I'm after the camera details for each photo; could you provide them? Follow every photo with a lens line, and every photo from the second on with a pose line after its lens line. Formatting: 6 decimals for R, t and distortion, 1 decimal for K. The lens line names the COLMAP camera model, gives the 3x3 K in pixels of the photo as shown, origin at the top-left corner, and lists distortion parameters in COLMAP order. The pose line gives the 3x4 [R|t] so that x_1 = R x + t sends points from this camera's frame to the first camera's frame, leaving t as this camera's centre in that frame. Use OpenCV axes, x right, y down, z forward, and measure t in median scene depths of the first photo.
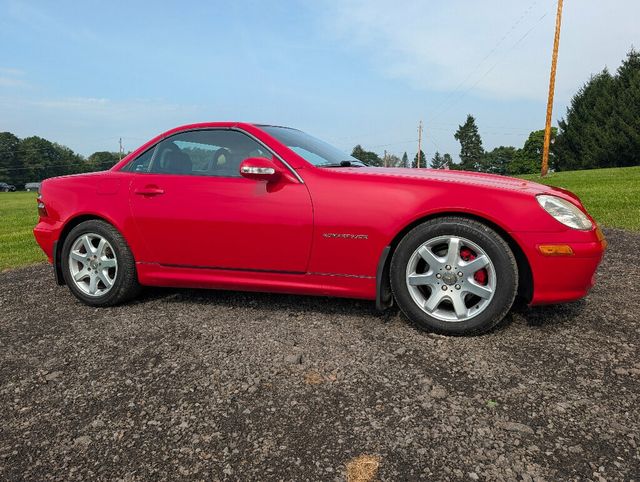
lens RADIAL K [[473.9, 0, 320.0], [0, 473.9, 241.0], [0, 0, 1]] dist [0.007203, 0.001826]
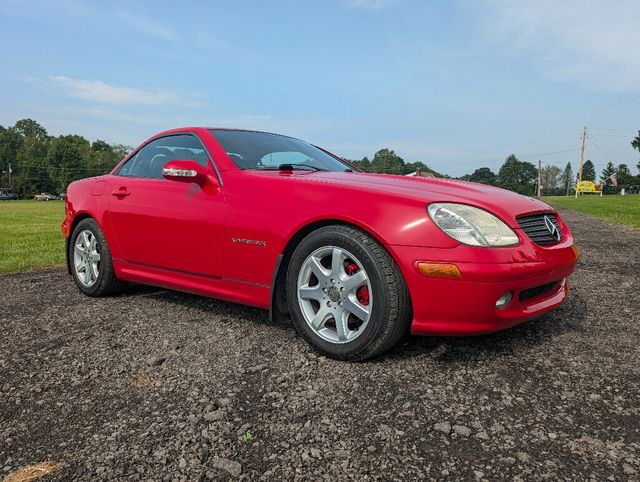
lens RADIAL K [[473.9, 0, 320.0], [0, 473.9, 241.0], [0, 0, 1]] dist [0.007203, 0.001826]
pose [[0.948037, 0.048538, -0.314435, 0.414289], [-0.055850, 0.998337, -0.014282, -0.004797], [0.313218, 0.031101, 0.949172, 0.117586]]
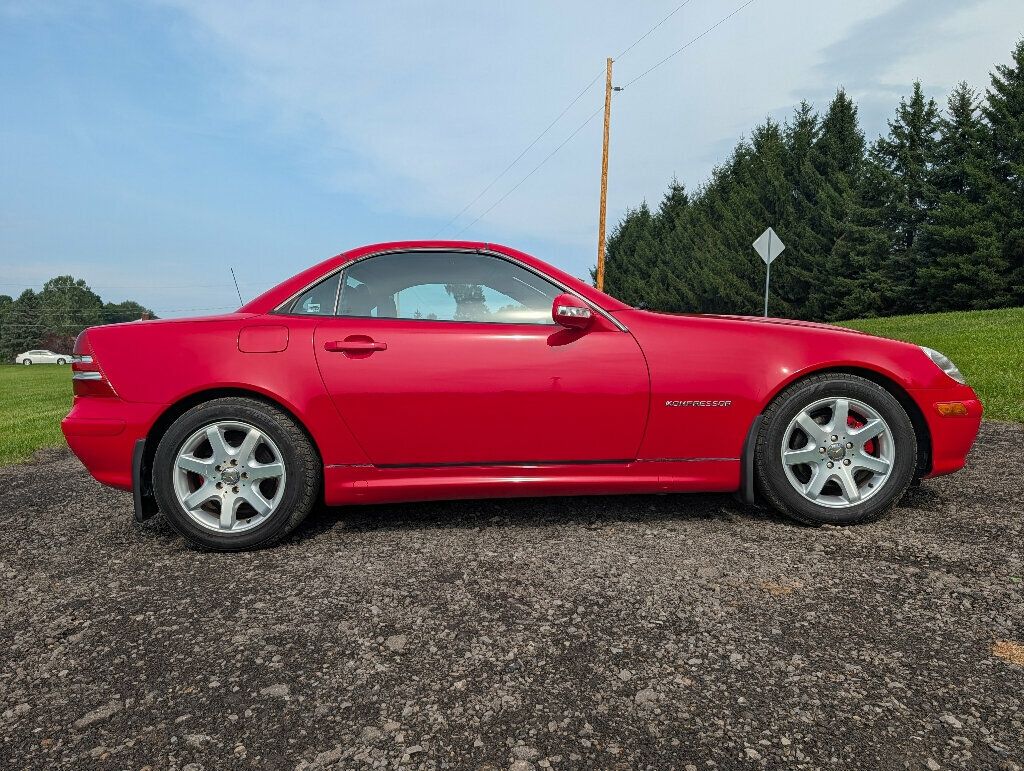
lens RADIAL K [[764.4, 0, 512.0], [0, 764.4, 385.5], [0, 0, 1]] dist [0.013359, -0.005133]
pose [[0.924589, -0.017730, 0.380554, -0.553297], [0.050753, 0.995745, -0.076919, 0.031374], [-0.377571, 0.090433, 0.921554, 0.023446]]
